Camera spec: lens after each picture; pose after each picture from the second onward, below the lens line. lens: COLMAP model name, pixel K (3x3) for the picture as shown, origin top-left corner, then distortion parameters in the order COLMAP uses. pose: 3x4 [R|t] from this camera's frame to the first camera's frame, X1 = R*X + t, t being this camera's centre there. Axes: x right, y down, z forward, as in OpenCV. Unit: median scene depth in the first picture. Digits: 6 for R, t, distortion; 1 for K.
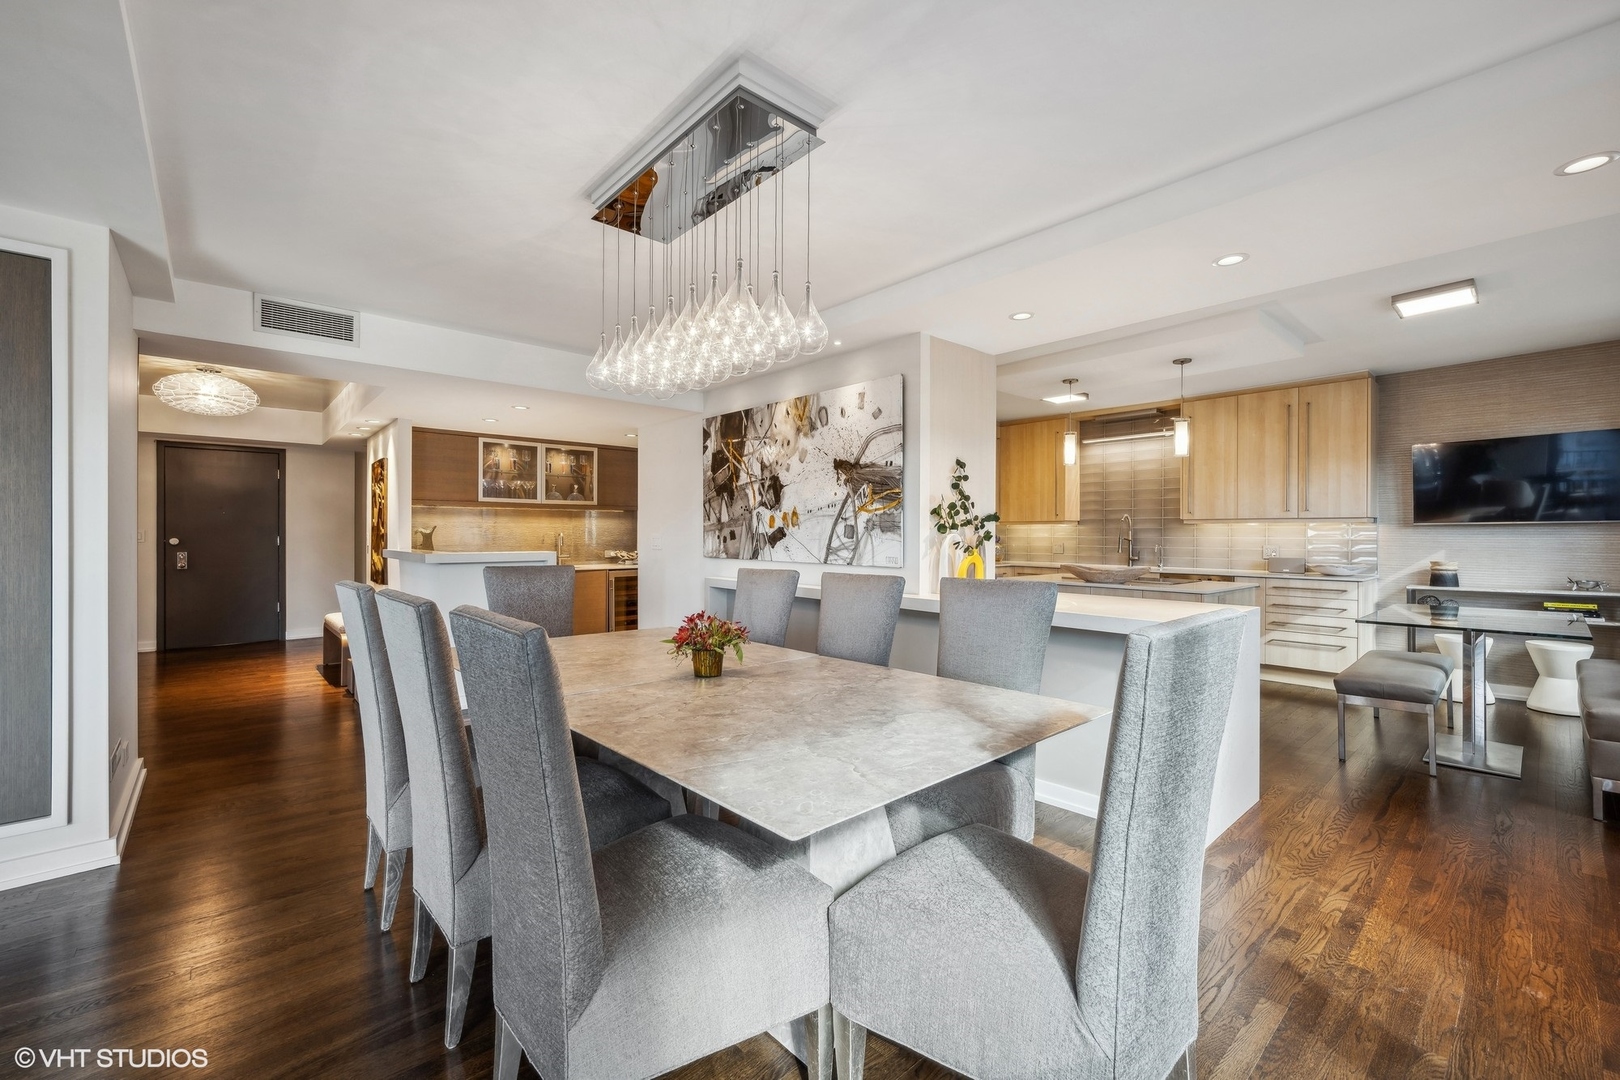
lens RADIAL K [[663.1, 0, 816.2], [0, 663.1, 534.3], [0, 0, 1]] dist [0.003358, -0.000719]
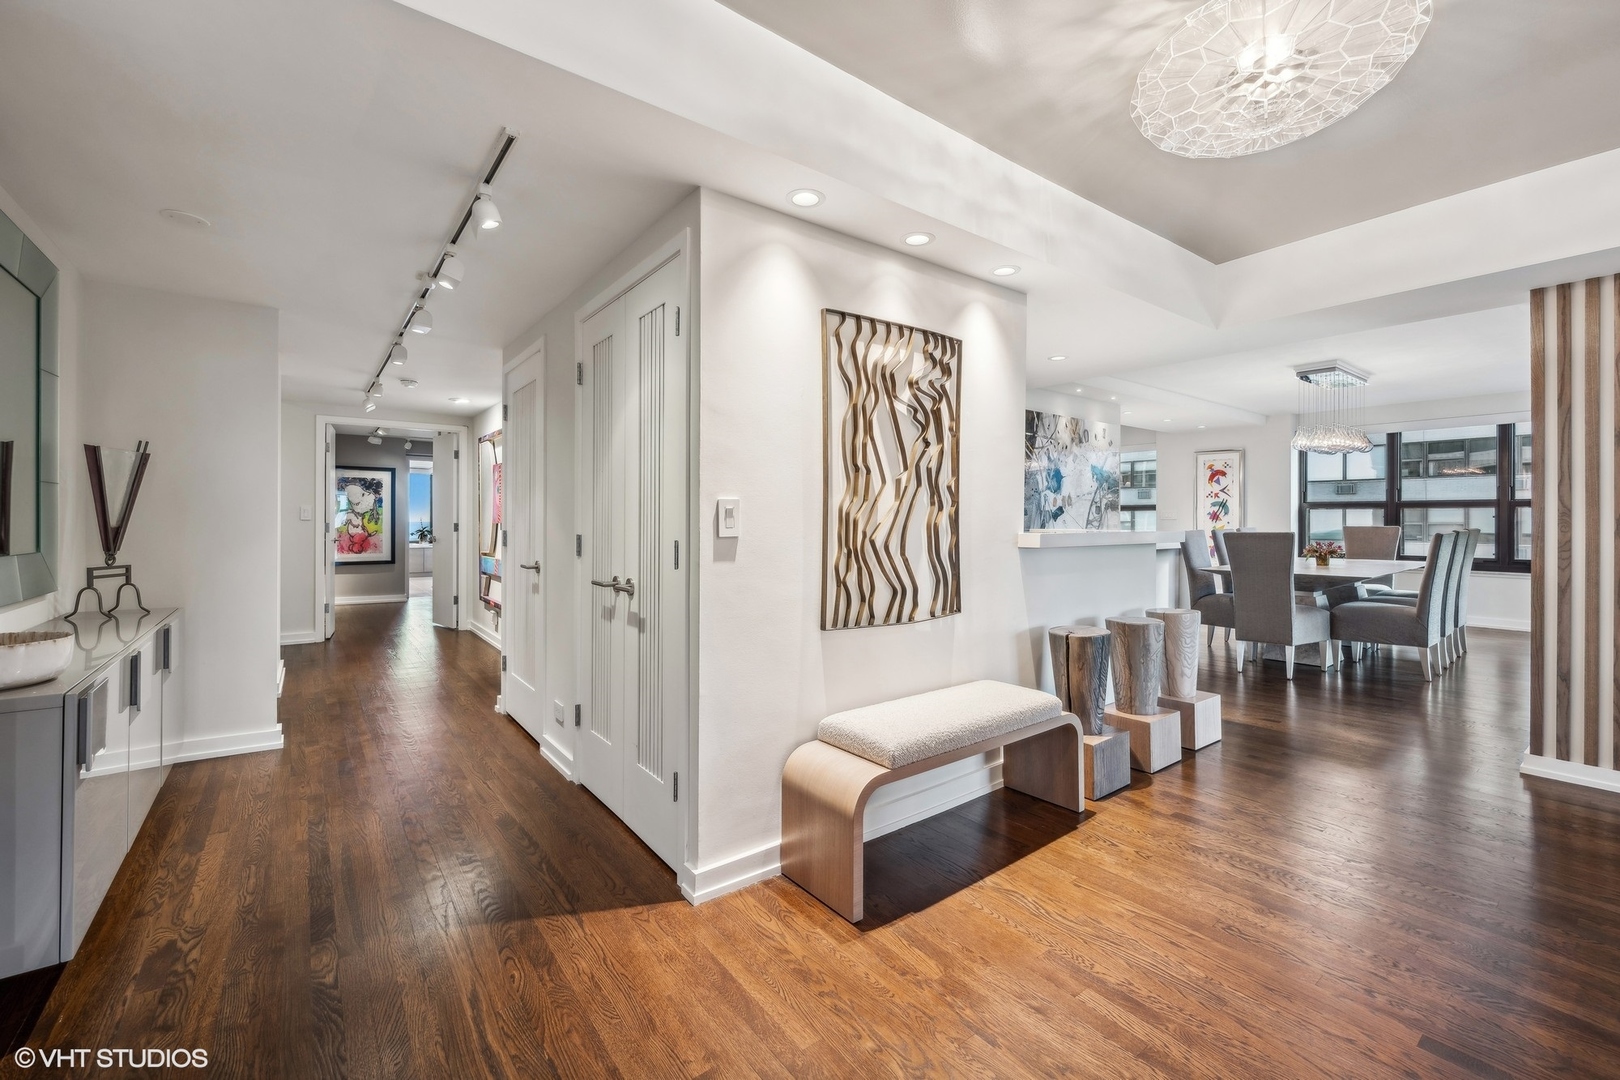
lens RADIAL K [[663.1, 0, 804.0], [0, 663.1, 525.7], [0, 0, 1]] dist [0.003358, -0.000719]
pose [[0.095455, -0.010319, 0.995380, -1.453282], [0.000661, 0.999947, 0.010302, 0.014959], [-0.995434, -0.000326, 0.095457, 1.369733]]
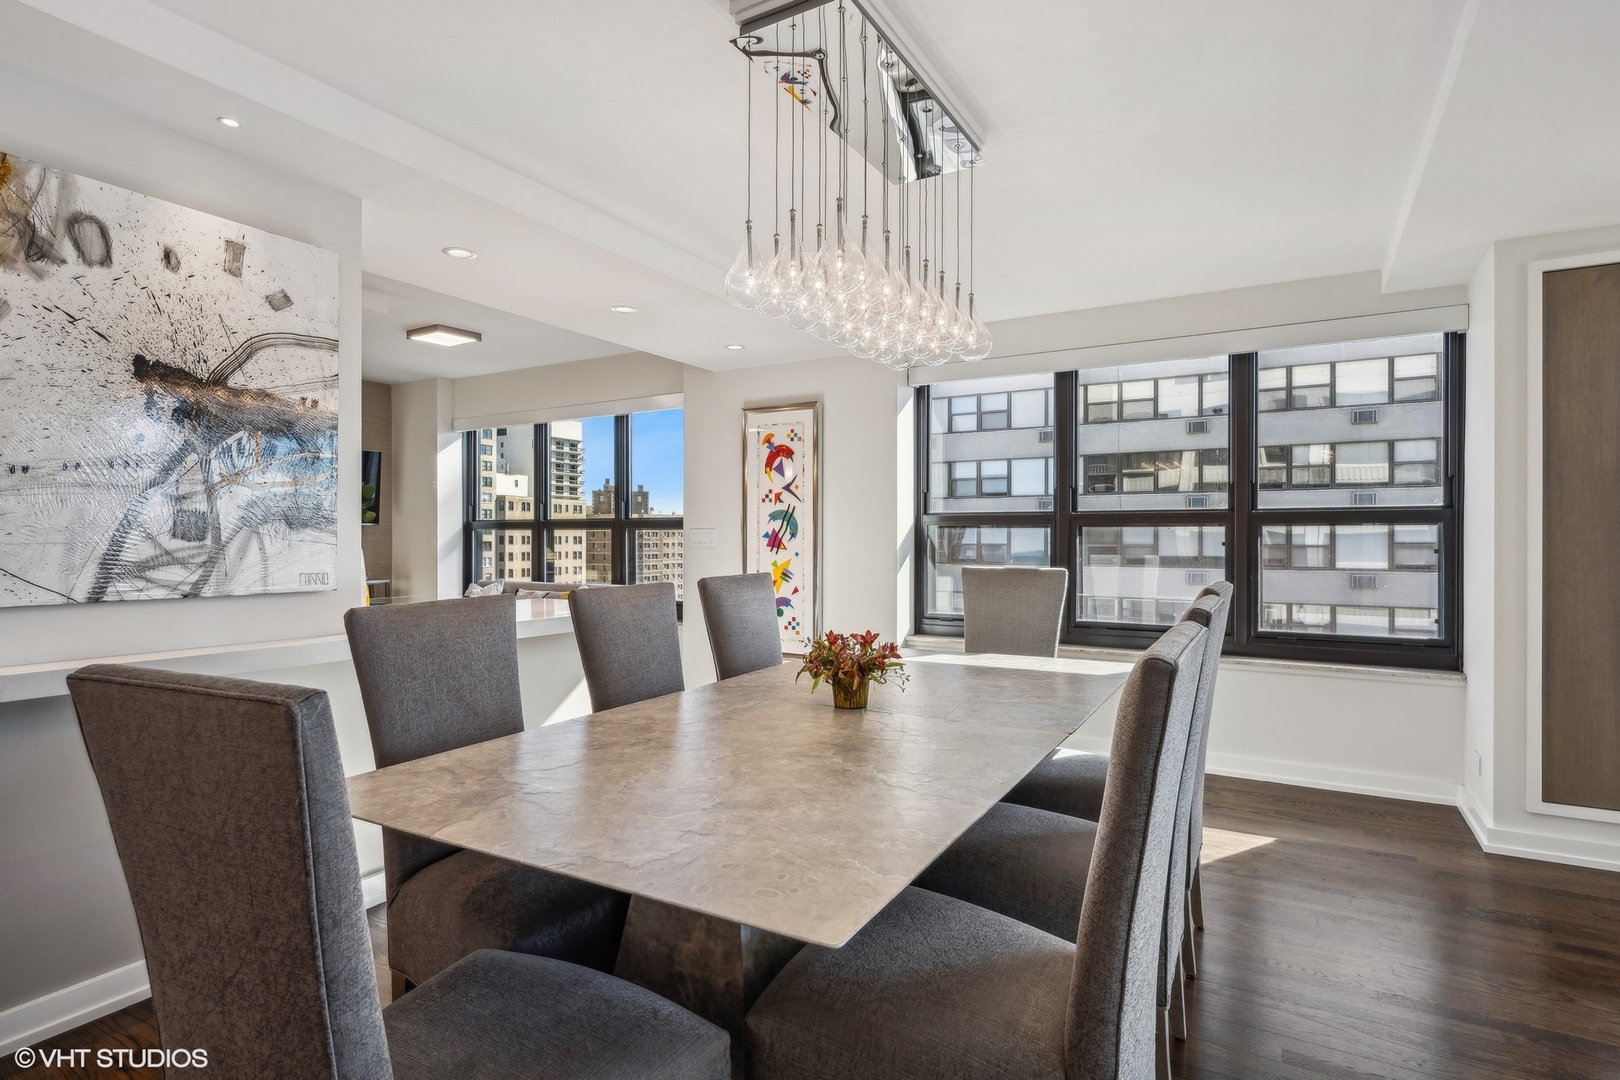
lens RADIAL K [[829.0, 0, 808.2], [0, 829.0, 537.6], [0, 0, 1]] dist [0.008175, -0.002708]
pose [[-0.291596, -0.001525, 0.956540, -0.548079], [-0.001953, 0.999998, 0.000999, 0.002524], [-0.956540, -0.001577, -0.291598, 0.660630]]
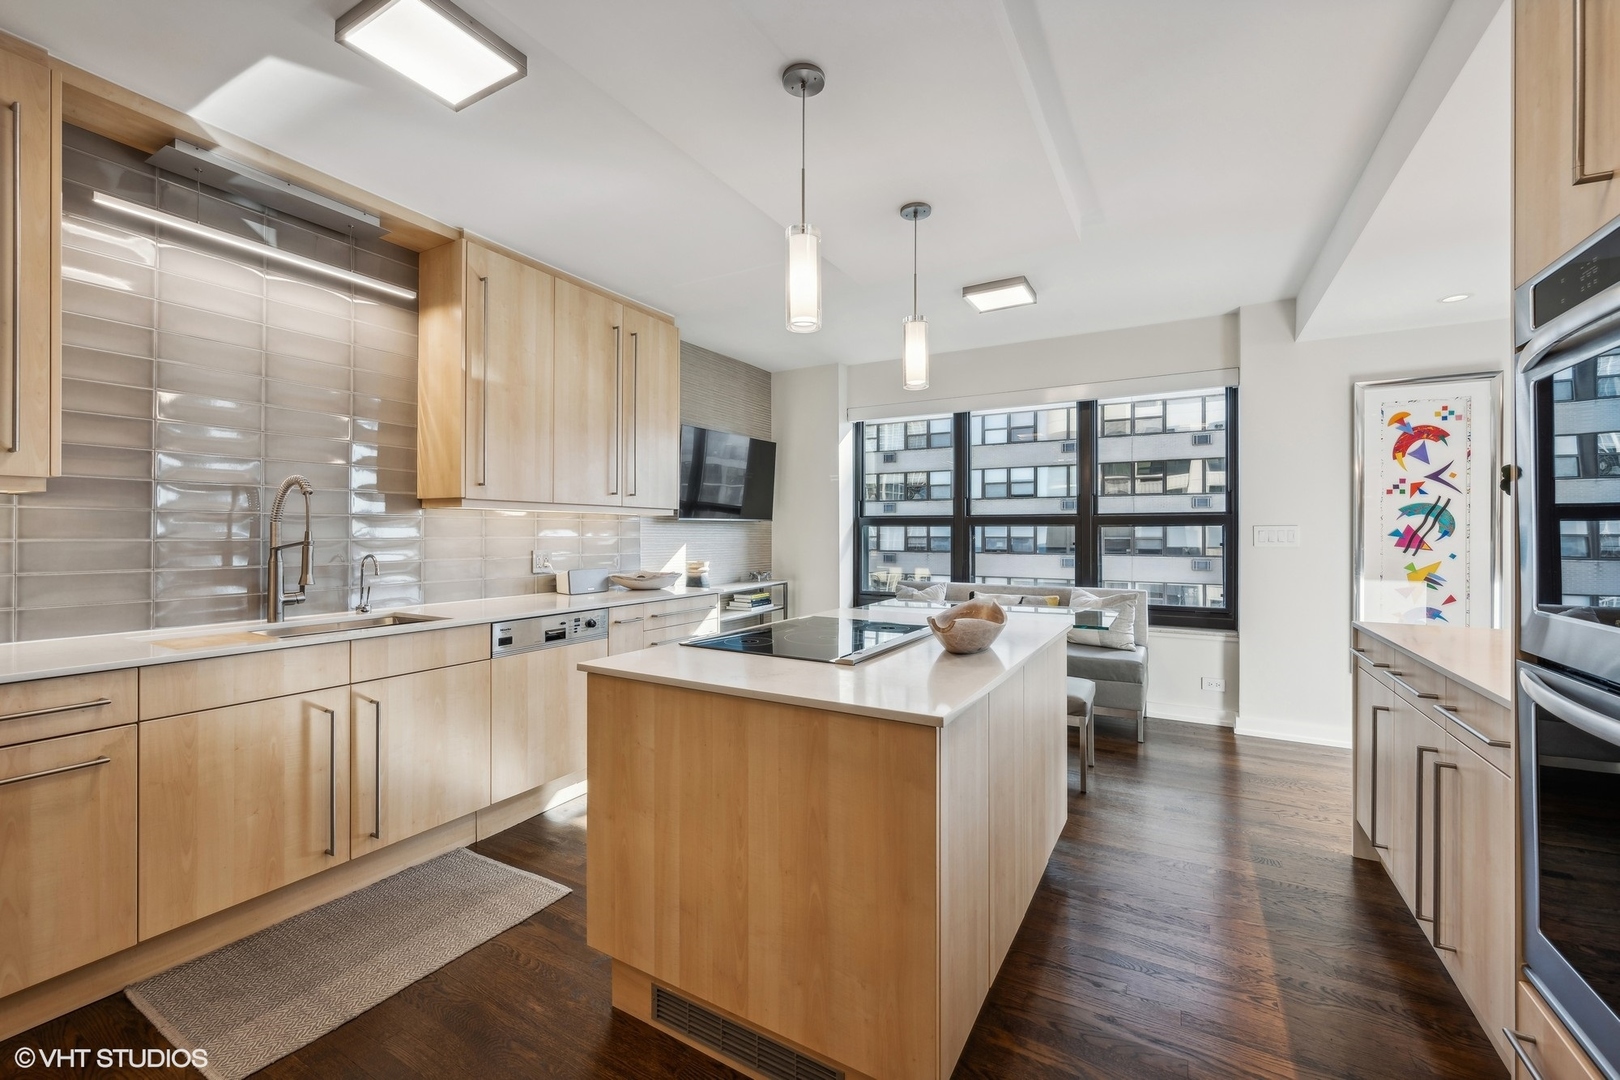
lens RADIAL K [[663.1, 0, 825.7], [0, 663.1, 534.1], [0, 0, 1]] dist [0.003358, -0.000719]
pose [[-0.318826, -0.005024, 0.947800, 0.061504], [-0.001852, 0.999987, 0.004677, -0.001068], [-0.947811, -0.000264, -0.318832, 1.272128]]
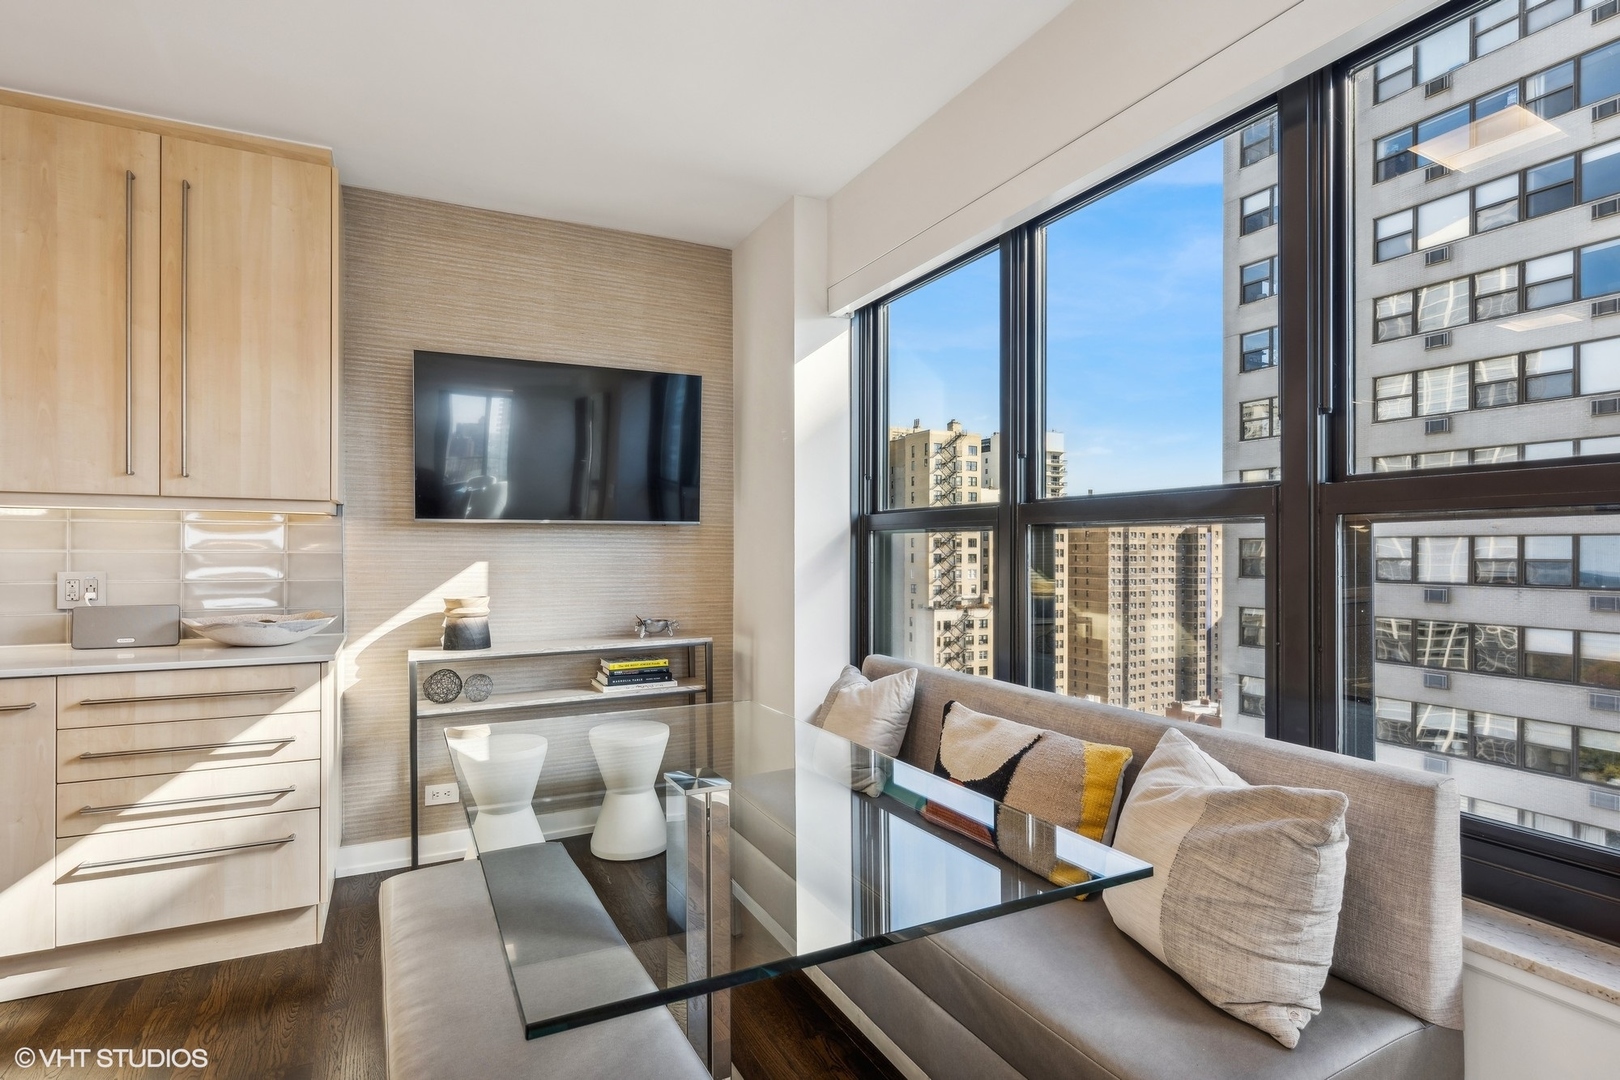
lens RADIAL K [[829.0, 0, 805.4], [0, 829.0, 551.6], [0, 0, 1]] dist [0.008175, -0.002708]
pose [[0.269202, -0.002425, 0.963081, 0.480525], [-0.000801, 0.999996, 0.002742, 0.005229], [-0.963083, -0.001510, 0.269199, 0.674488]]
